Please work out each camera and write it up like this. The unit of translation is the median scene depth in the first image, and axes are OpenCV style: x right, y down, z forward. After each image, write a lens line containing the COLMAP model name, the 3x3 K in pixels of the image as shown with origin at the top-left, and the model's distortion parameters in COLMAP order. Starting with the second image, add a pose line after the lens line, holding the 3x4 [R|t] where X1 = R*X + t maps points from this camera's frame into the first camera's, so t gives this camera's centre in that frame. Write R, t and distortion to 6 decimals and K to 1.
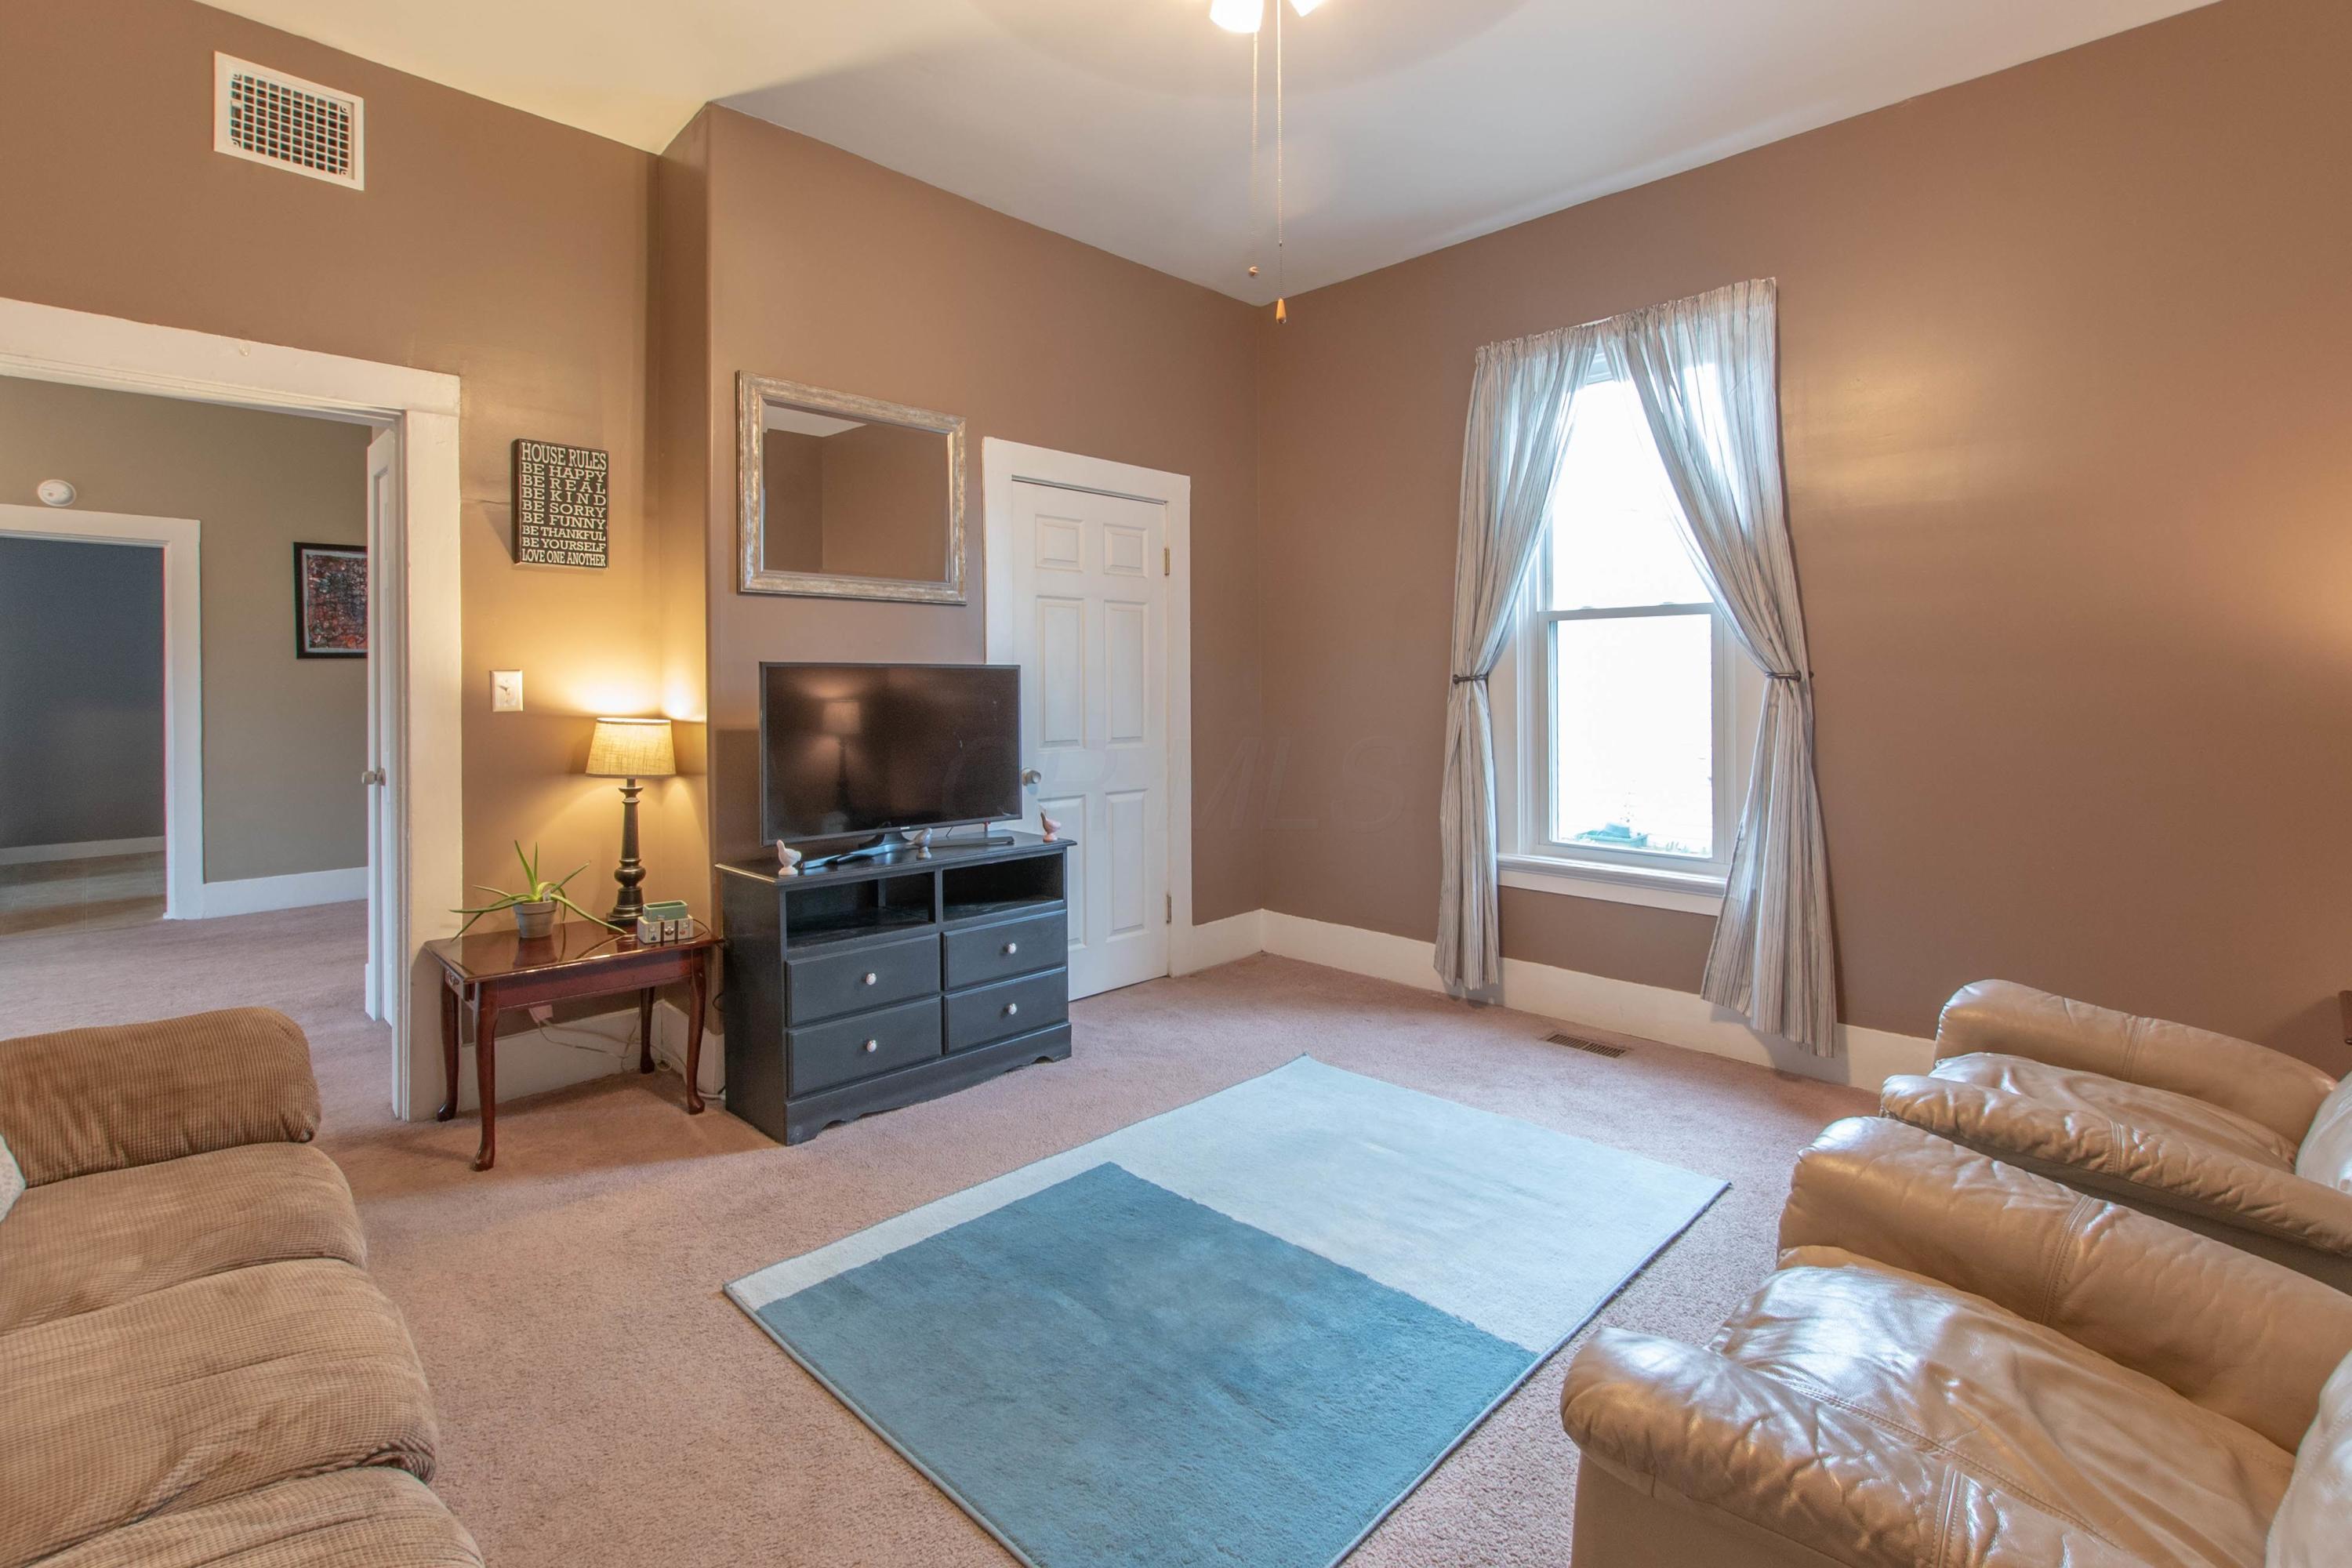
lens RADIAL K [[1080.5, 0, 1180.9], [0, 1080.5, 667.6], [0, 0, 1]] dist [-0.037572, 0.019104]
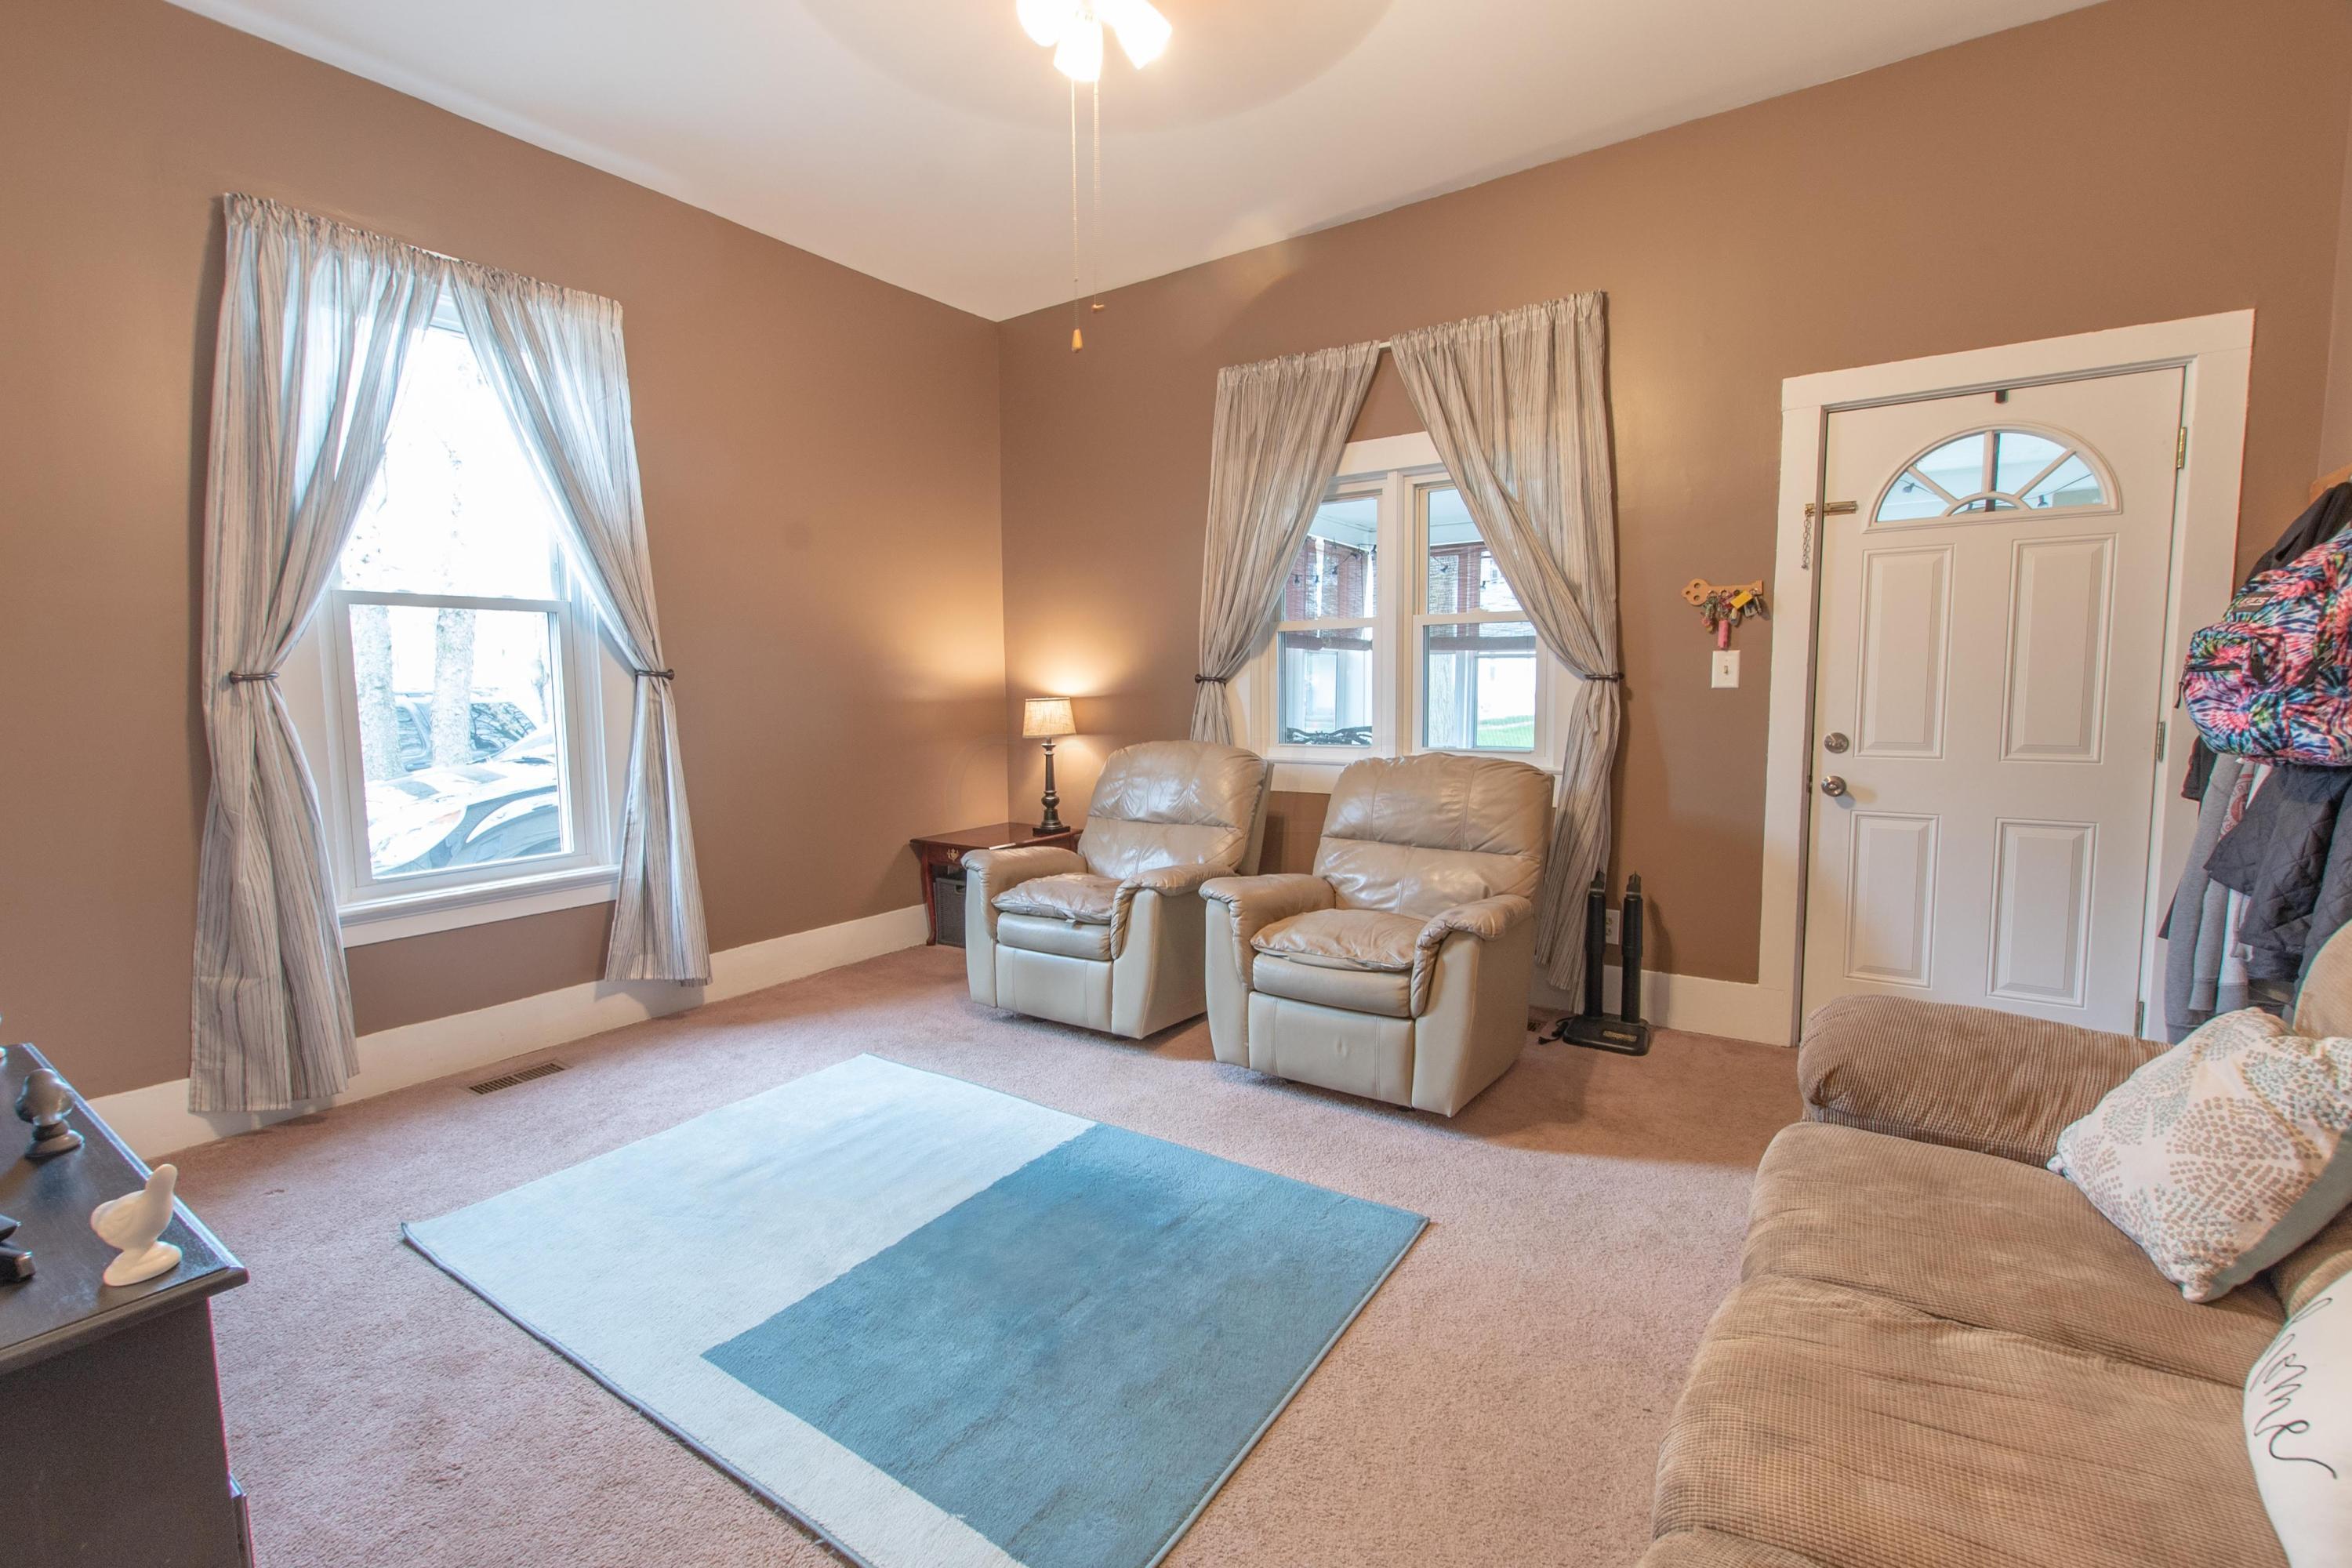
lens RADIAL K [[1027.3, 0, 1179.6], [0, 1027.3, 735.8], [0, 0, 1]] dist [0.000260, -0.005475]
pose [[-0.174950, -0.058061, 0.982864, -0.640368], [-0.009434, 0.998313, 0.057295, 0.006595], [-0.984532, 0.000752, -0.175202, 0.673620]]
